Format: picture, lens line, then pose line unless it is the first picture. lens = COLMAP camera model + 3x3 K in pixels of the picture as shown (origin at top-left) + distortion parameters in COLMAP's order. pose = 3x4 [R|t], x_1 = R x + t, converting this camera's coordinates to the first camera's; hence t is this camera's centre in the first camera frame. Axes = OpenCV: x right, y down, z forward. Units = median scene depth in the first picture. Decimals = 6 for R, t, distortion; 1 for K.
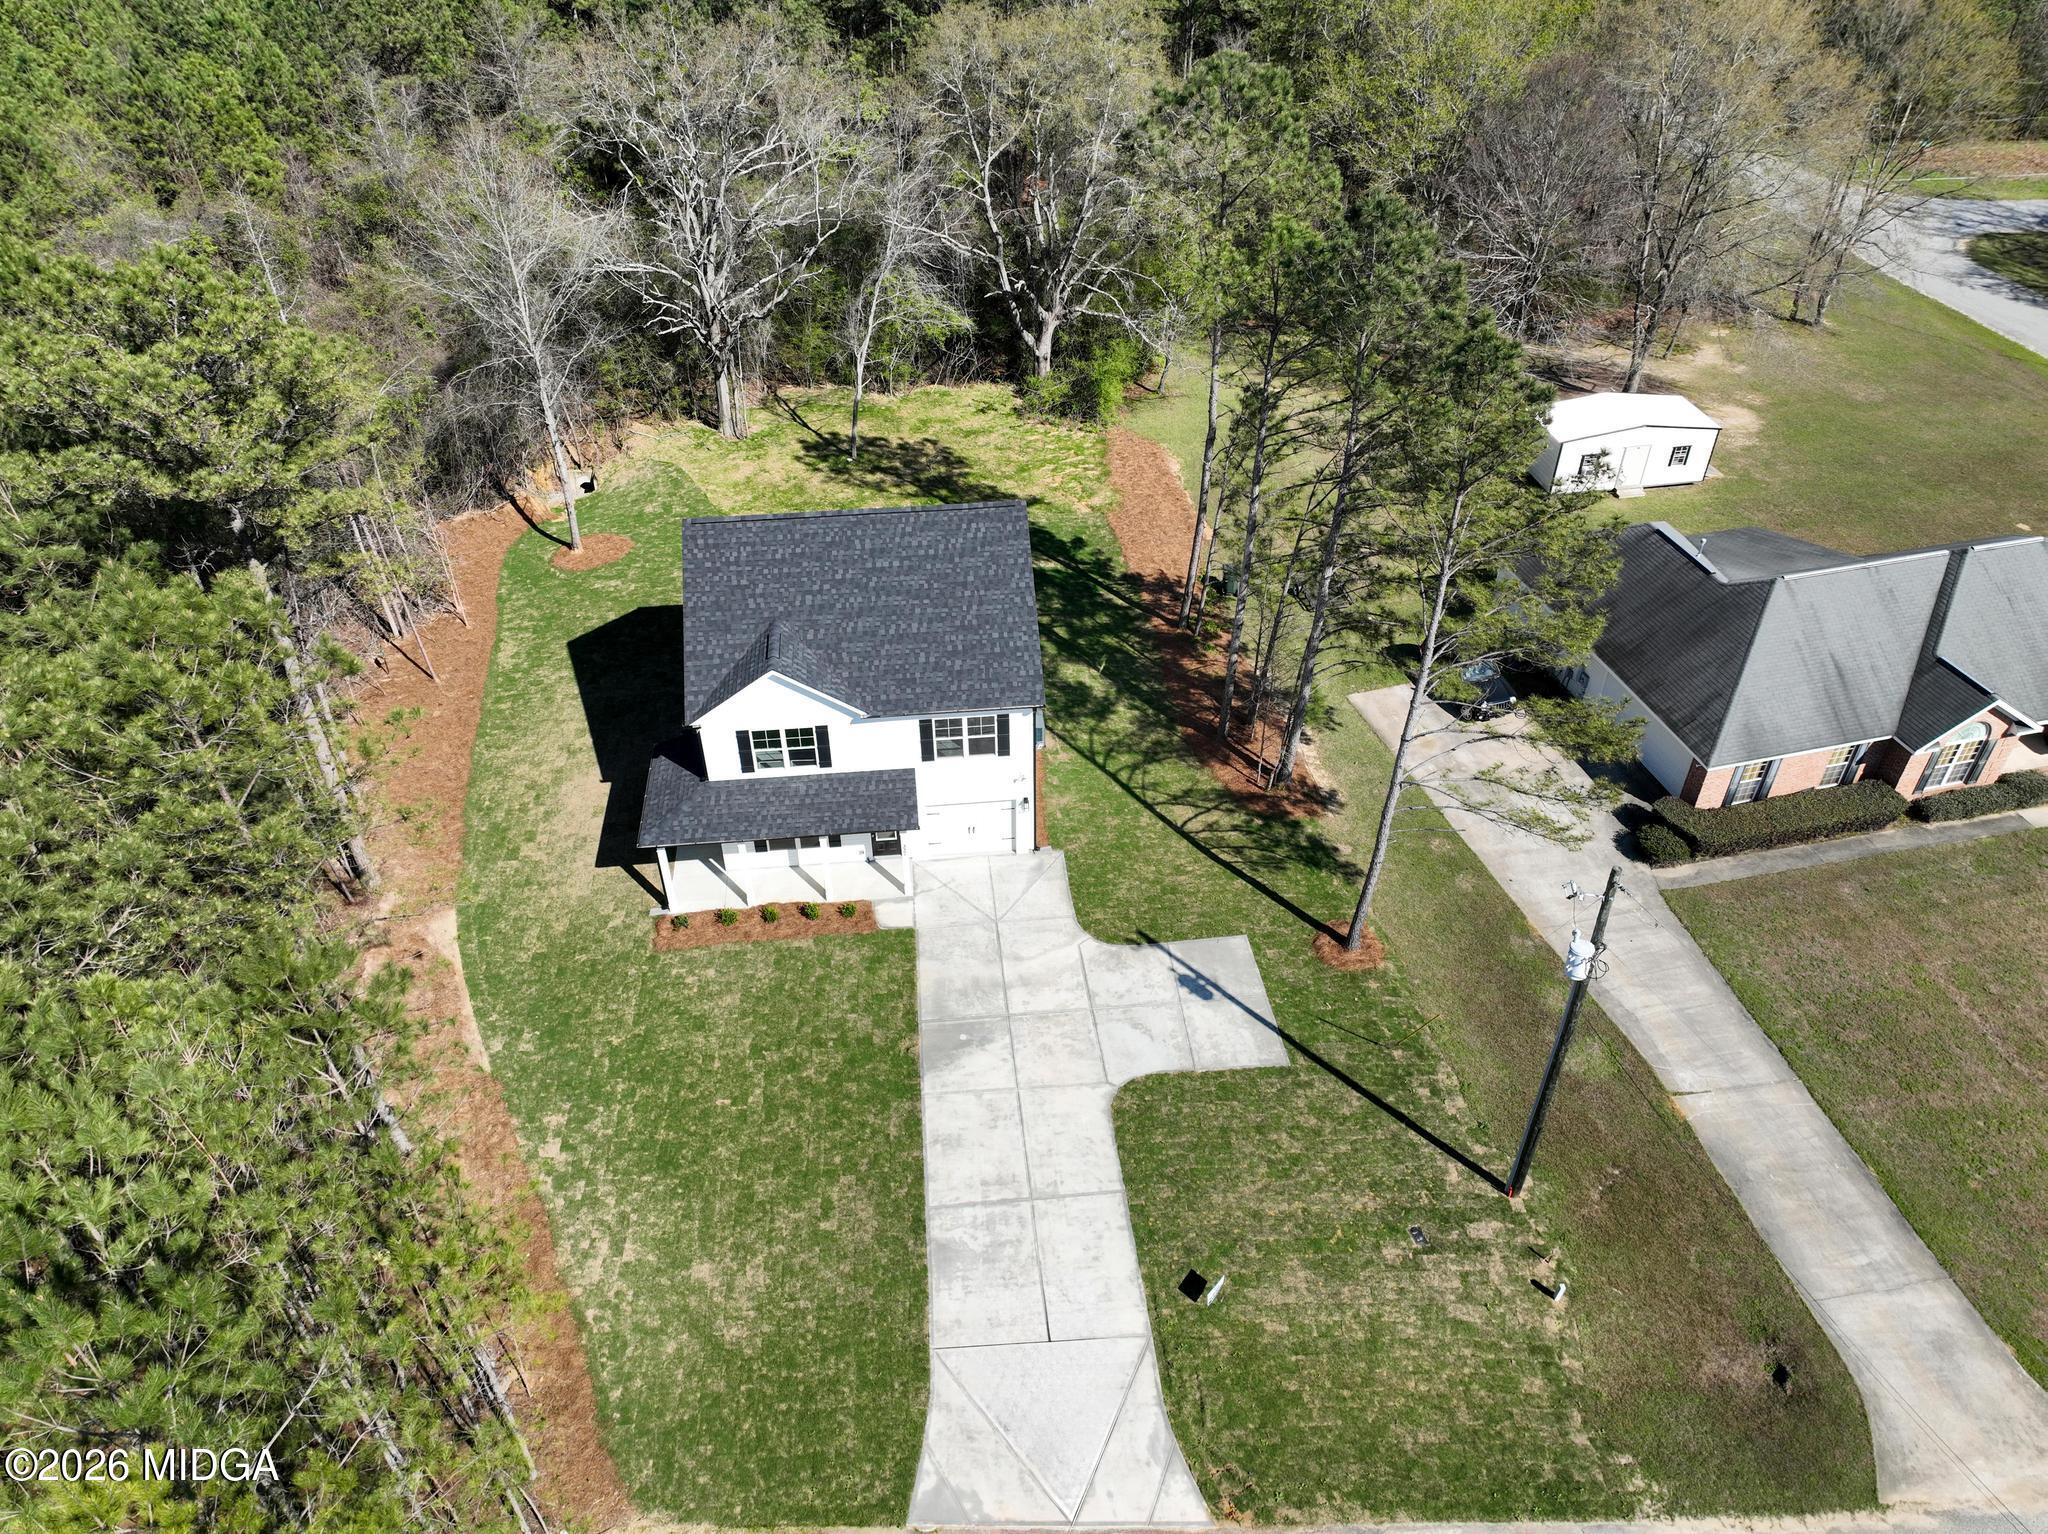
lens RADIAL K [[1436.4, 0, 1039.7], [0, 1436.4, 765.9], [0, 0, 1]] dist [0.003402, 0.008426]
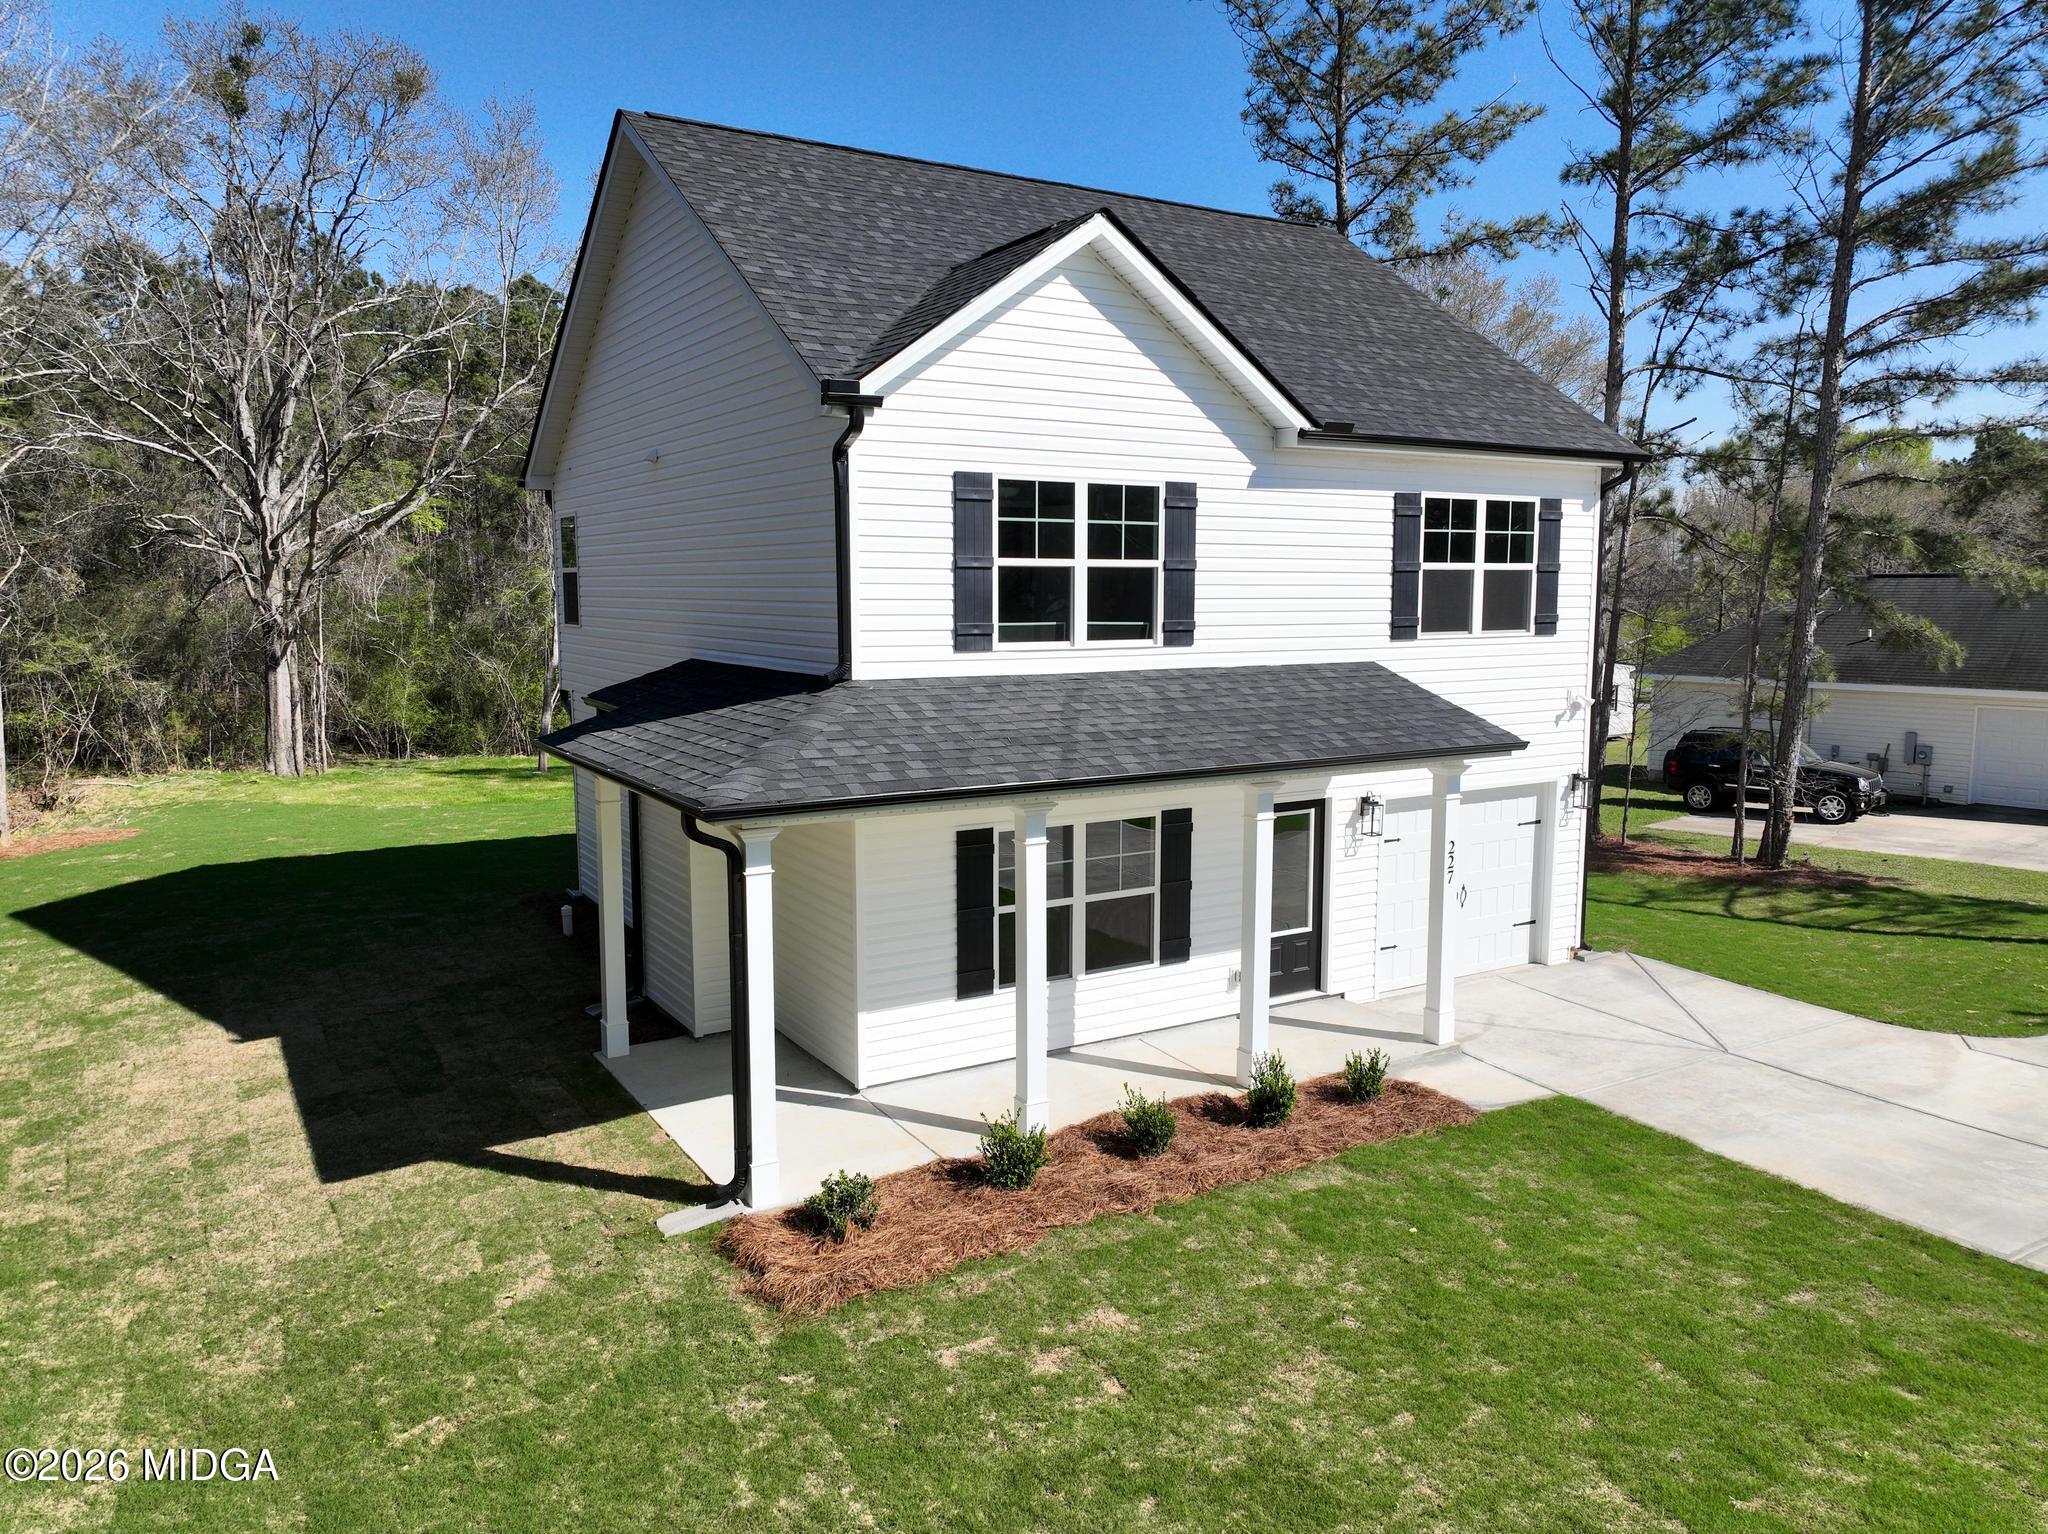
lens RADIAL K [[1436.4, 0, 1031.4], [0, 1436.4, 770.1], [0, 0, 1]] dist [0.003402, 0.008426]
pose [[0.903670, -0.054305, 0.424771, -0.319700], [0.266324, 0.848029, -0.458168, 0.165971], [-0.335338, 0.527160, 0.780802, 0.773460]]
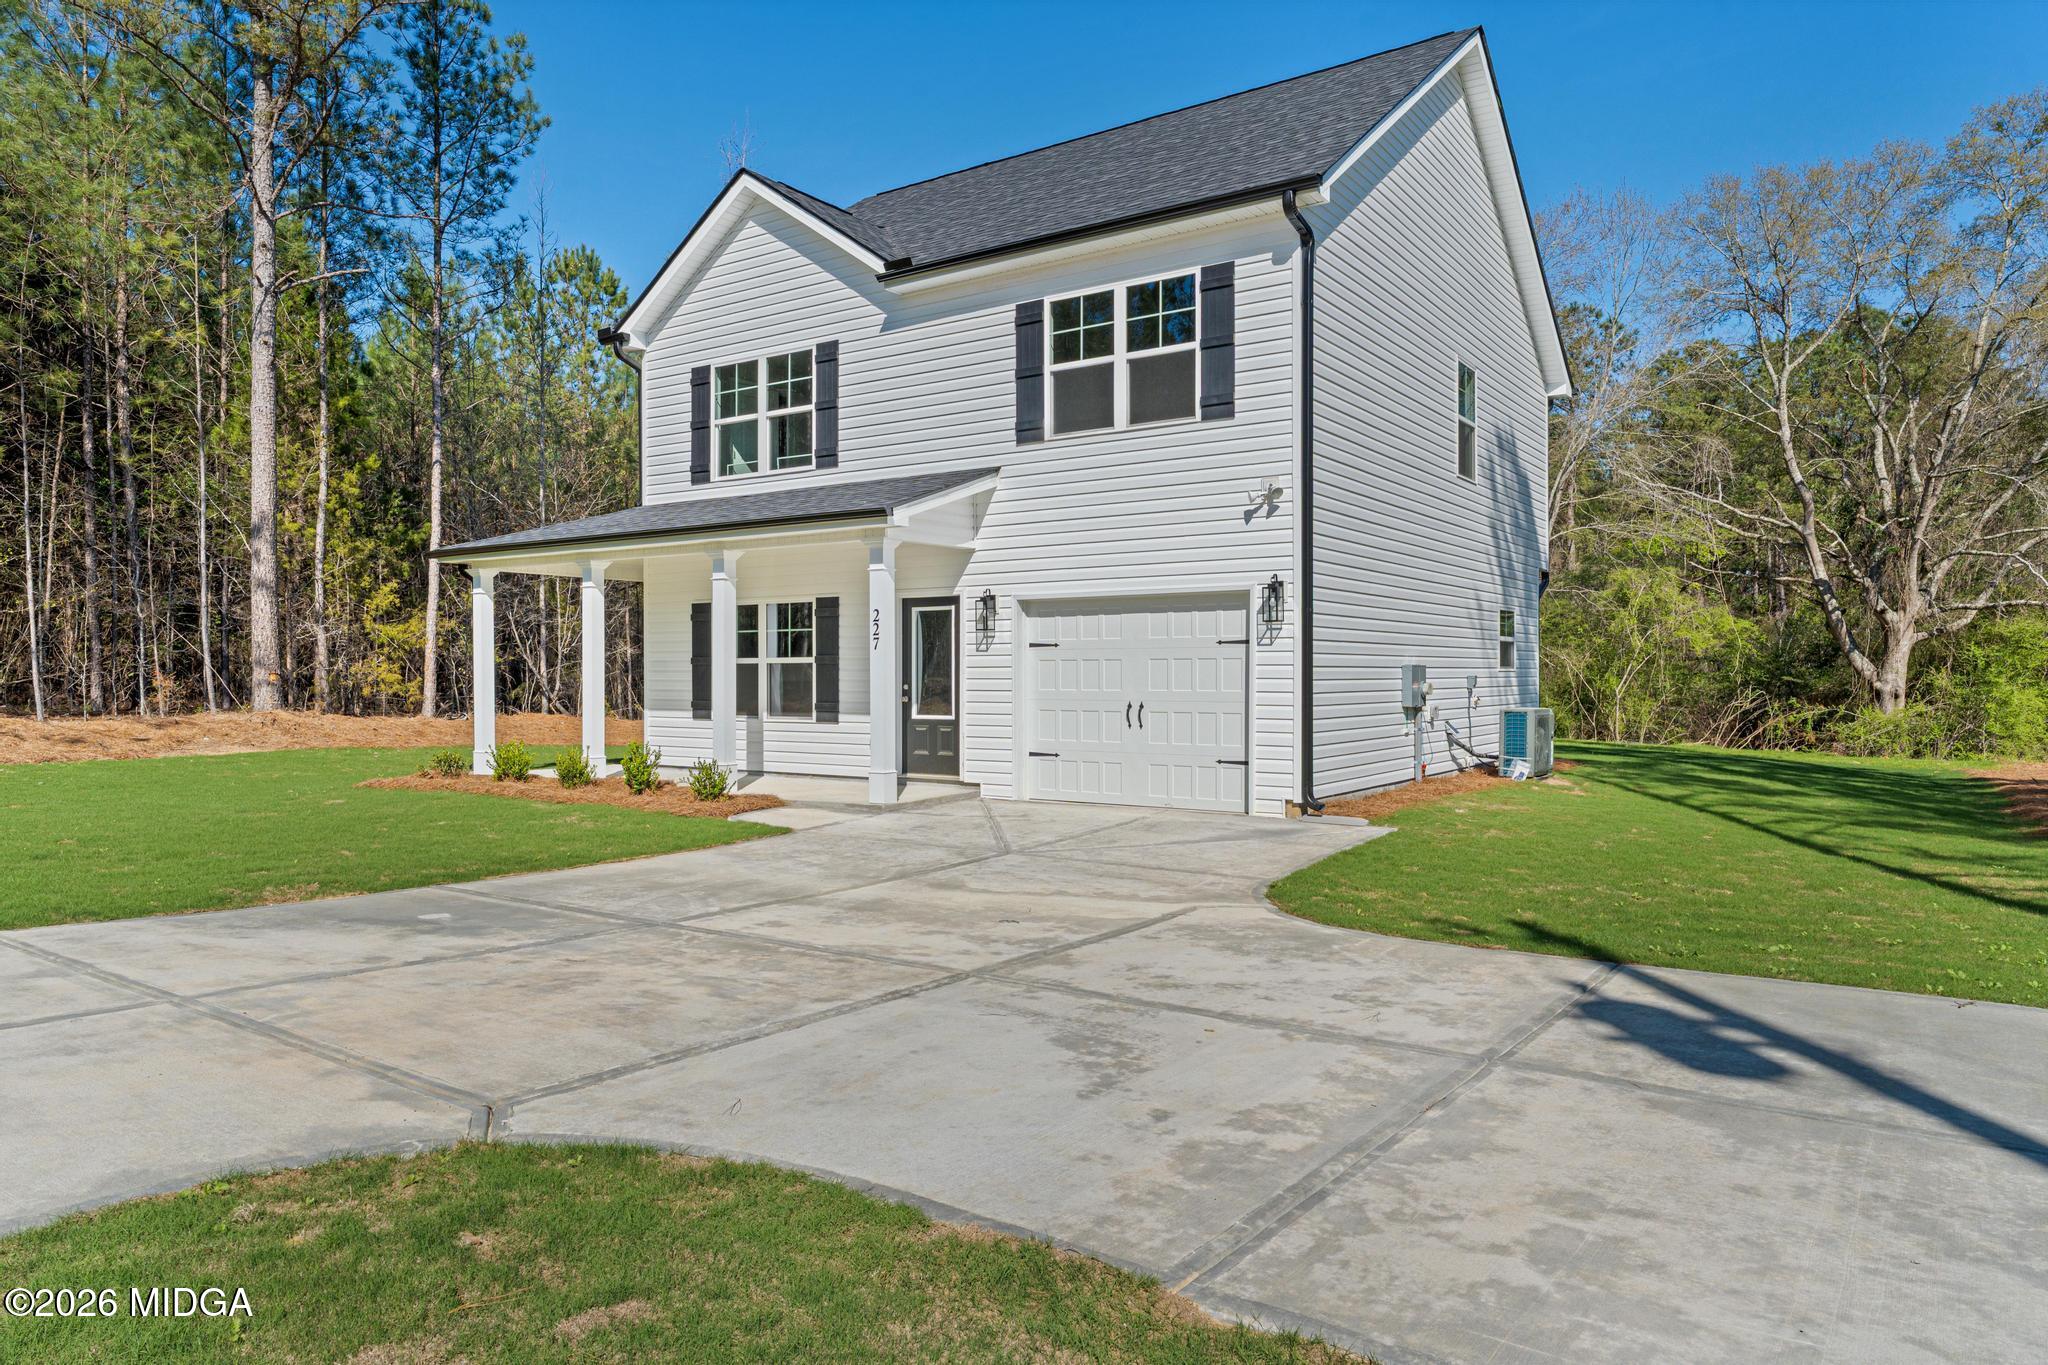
lens RADIAL K [[1294.8, 0, 1018.4], [0, 1294.8, 682.9], [0, 0, 1]] dist [0.004020, 0.001994]
pose [[0.760777, 0.004506, -0.648997, 0.137995], [-0.401388, 0.789065, -0.465043, 0.203390], [0.510006, 0.614293, 0.602111, 0.842493]]
